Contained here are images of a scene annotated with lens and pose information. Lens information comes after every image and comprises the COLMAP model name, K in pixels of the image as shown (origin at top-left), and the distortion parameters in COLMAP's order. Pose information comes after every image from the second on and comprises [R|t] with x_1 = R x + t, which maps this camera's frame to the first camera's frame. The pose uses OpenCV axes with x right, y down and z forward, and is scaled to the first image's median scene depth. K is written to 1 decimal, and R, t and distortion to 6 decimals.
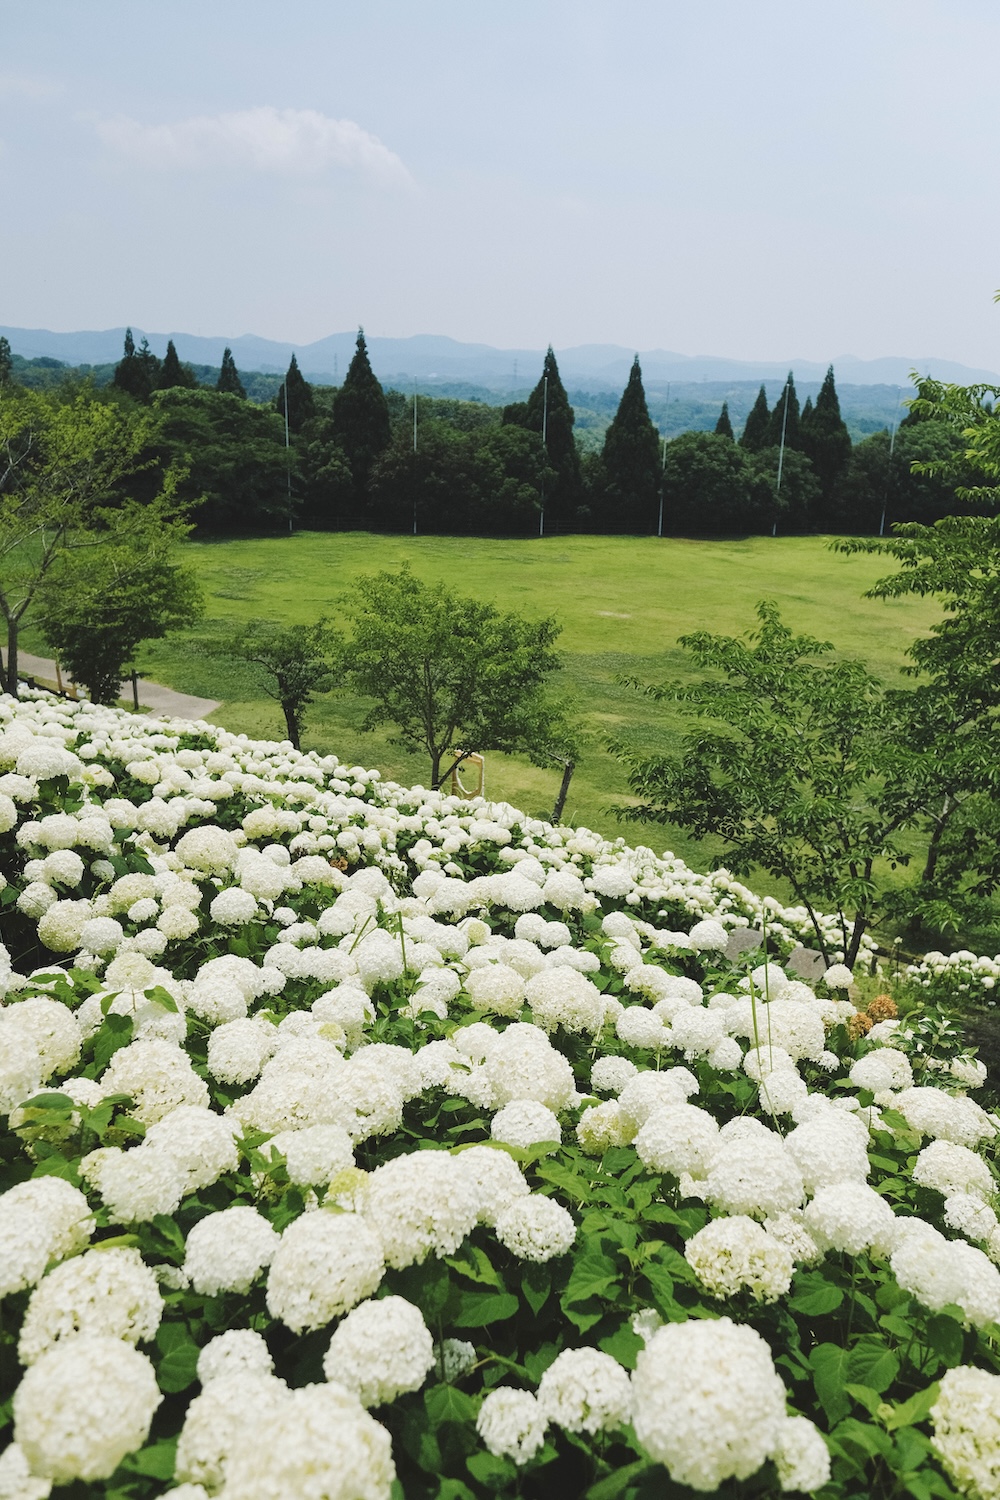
lens RADIAL K [[1039.3, 0, 493.6], [0, 1039.3, 750.1], [0, 0, 1]] dist [-0.020952, 0.010571]
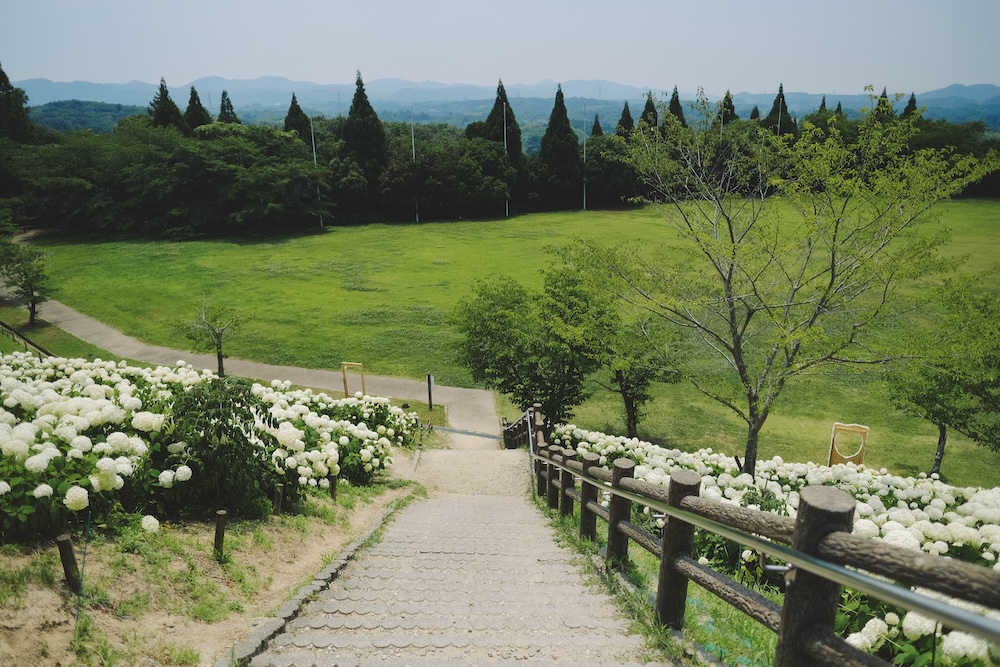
lens RADIAL K [[692.9, 0, 500.6], [0, 692.9, 336.0], [0, 0, 1]] dist [-0.020952, 0.010571]
pose [[0.968714, -0.115888, 0.219460, -0.185947], [0.119245, 0.992863, -0.002069, -0.046848], [-0.217654, 0.028174, 0.975619, 0.104713]]
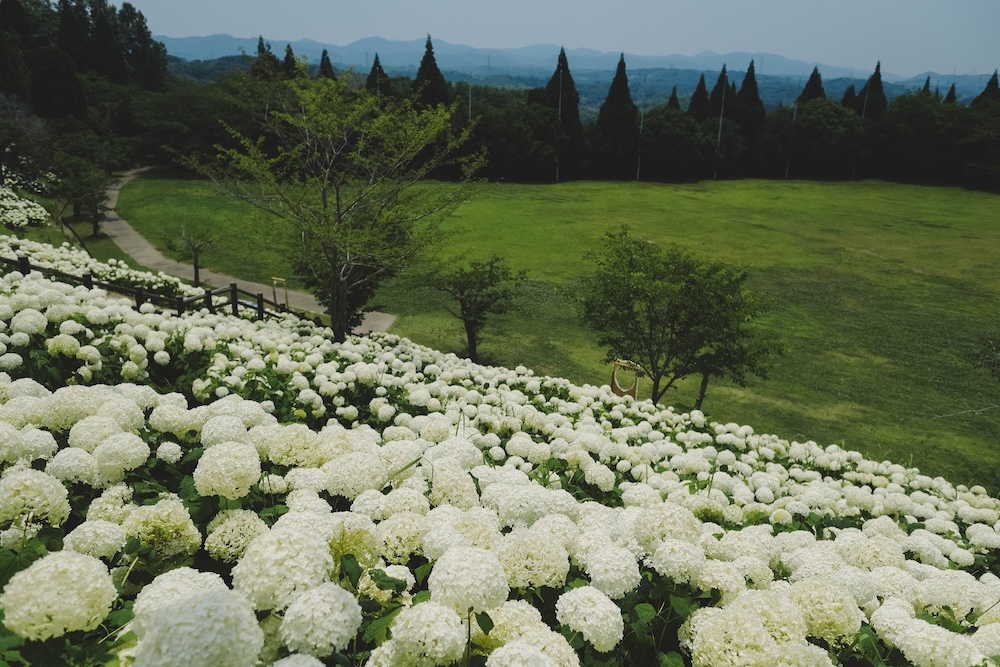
lens RADIAL K [[692.9, 0, 499.2], [0, 692.9, 341.4], [0, 0, 1]] dist [-0.020952, 0.010571]
pose [[0.999290, -0.018605, 0.032760, -0.070538], [0.017508, 0.999286, 0.033471, -0.018104], [-0.033360, -0.032874, 0.998903, 0.037430]]
